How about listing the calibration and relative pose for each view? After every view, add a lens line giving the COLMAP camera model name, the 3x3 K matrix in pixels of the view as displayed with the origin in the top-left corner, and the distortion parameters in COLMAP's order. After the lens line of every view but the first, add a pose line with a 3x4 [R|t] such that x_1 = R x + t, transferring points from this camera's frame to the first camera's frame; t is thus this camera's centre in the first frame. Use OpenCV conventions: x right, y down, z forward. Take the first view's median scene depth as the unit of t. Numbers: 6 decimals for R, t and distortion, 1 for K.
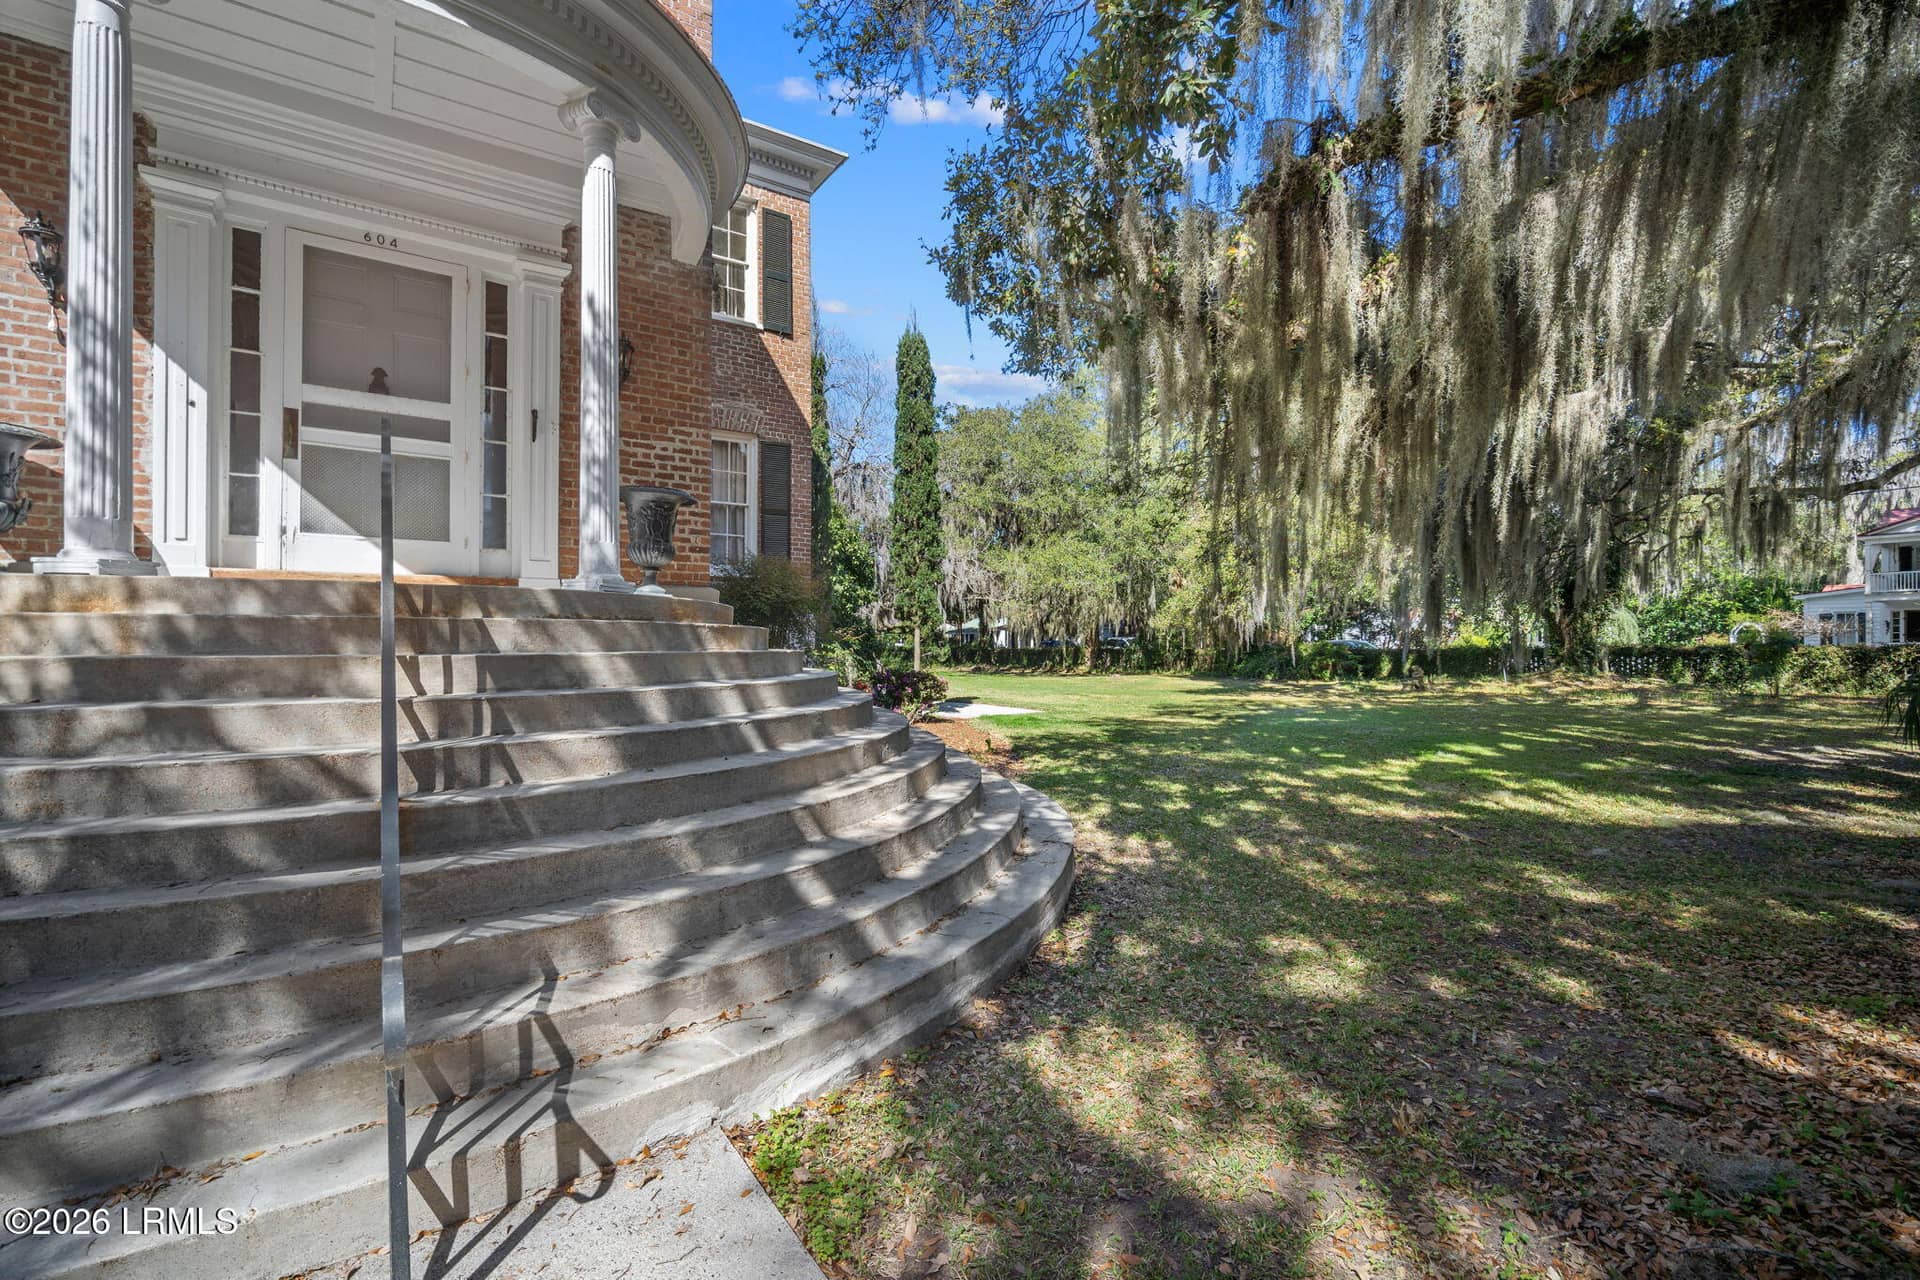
lens RADIAL K [[846.0, 0, 967.5], [0, 846.0, 644.0], [0, 0, 1]] dist [-0.012376, 0.000399]
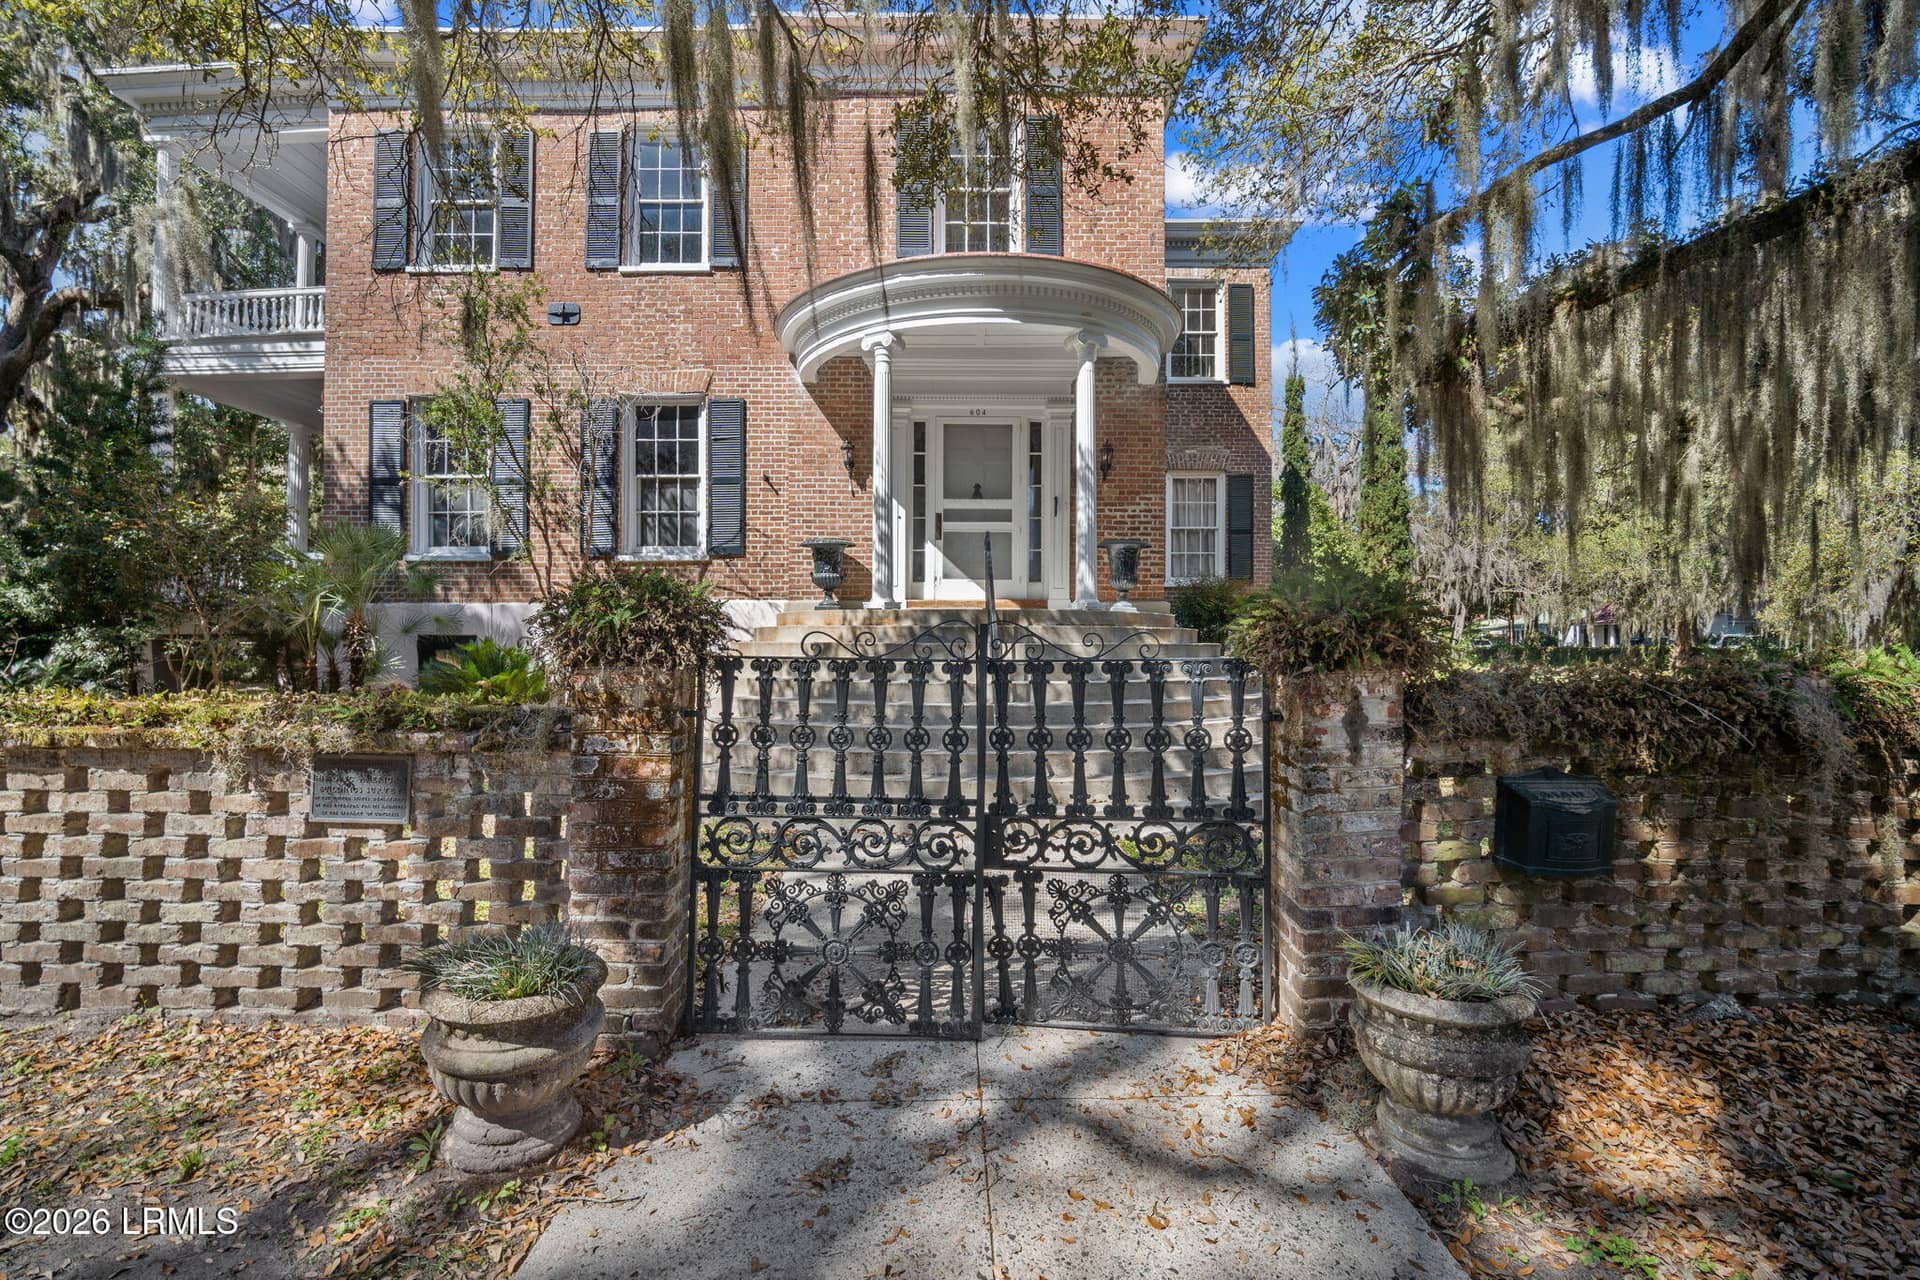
lens RADIAL K [[845.5, 0, 954.0], [0, 845.5, 630.6], [0, 0, 1]] dist [-0.007206, 0.000162]
pose [[0.817796, -0.003679, -0.575496, 0.249327], [-0.003494, 0.999929, -0.011358, 0.002634], [0.575497, 0.011299, 0.817726, -0.423104]]
